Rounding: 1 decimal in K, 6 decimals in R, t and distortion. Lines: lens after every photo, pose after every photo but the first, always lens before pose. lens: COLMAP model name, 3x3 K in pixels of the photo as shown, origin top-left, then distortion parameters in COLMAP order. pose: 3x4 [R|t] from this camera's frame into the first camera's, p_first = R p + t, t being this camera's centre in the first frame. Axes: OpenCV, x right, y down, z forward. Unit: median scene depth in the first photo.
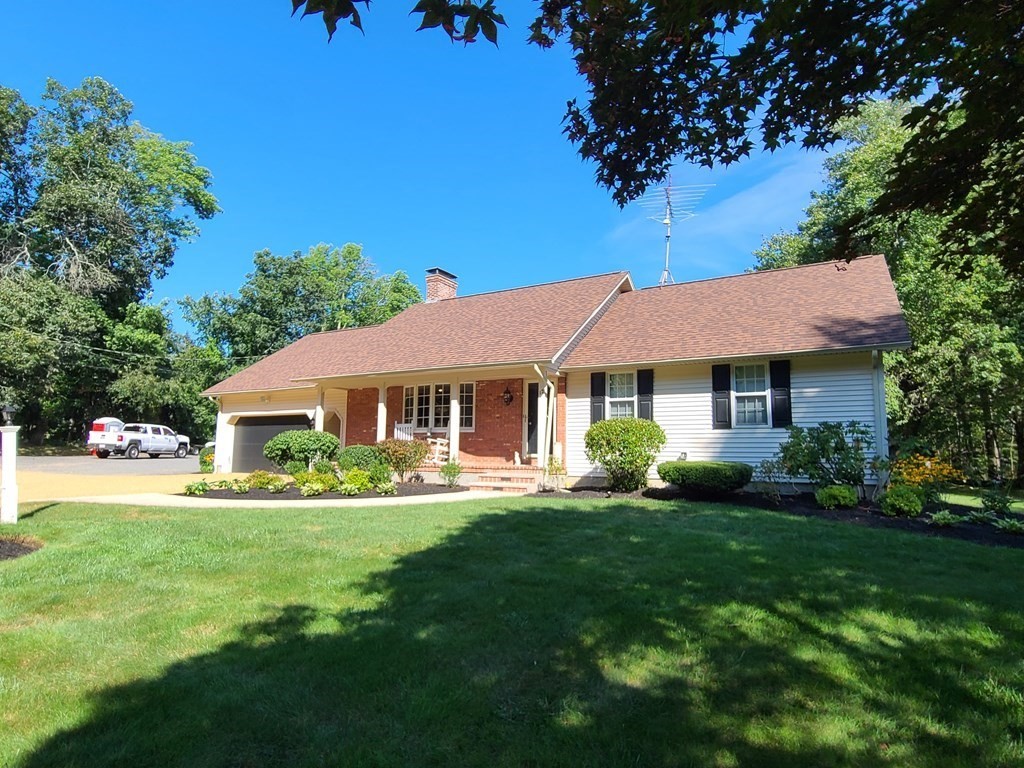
lens RADIAL K [[573.9, 0, 502.4], [0, 573.9, 387.2], [0, 0, 1]] dist [0.034211, 0.000620]
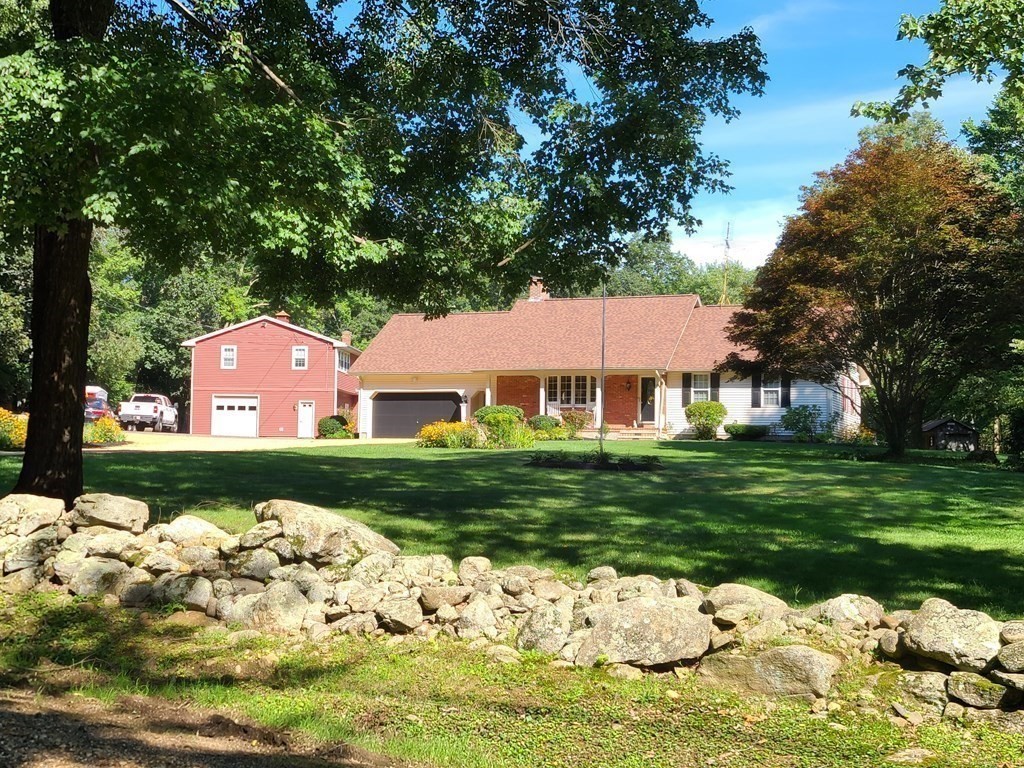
lens RADIAL K [[1409.1, 0, 479.4], [0, 1409.1, 343.1], [0, 0, 1]] dist [0.063136, 0.000000]
pose [[0.988418, 0.024834, 0.149713, -1.050578], [-0.027988, 0.999428, 0.018992, -0.174665], [-0.149156, -0.022962, 0.988547, -2.977707]]
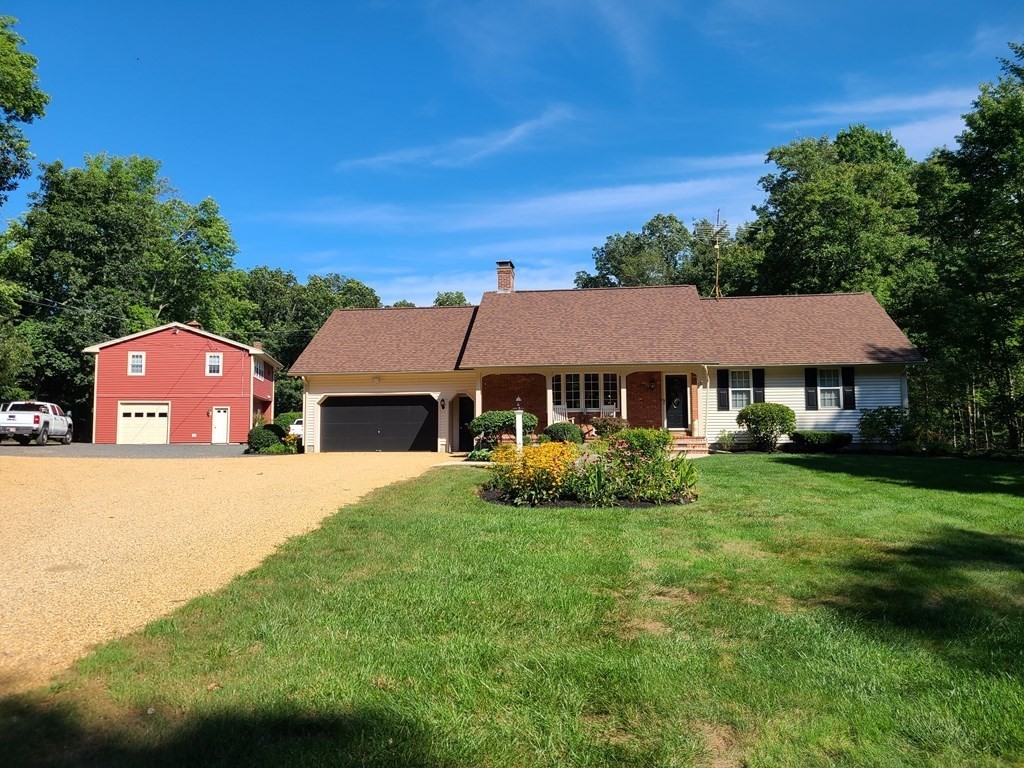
lens RADIAL K [[761.5, 0, 505.0], [0, 761.5, 384.3], [0, 0, 1]] dist [0.055713, -0.041452]
pose [[0.918033, 0.019268, 0.396035, -1.060699], [-0.032430, 0.999121, 0.026565, -0.022507], [-0.395175, -0.037231, 0.917851, -0.507586]]
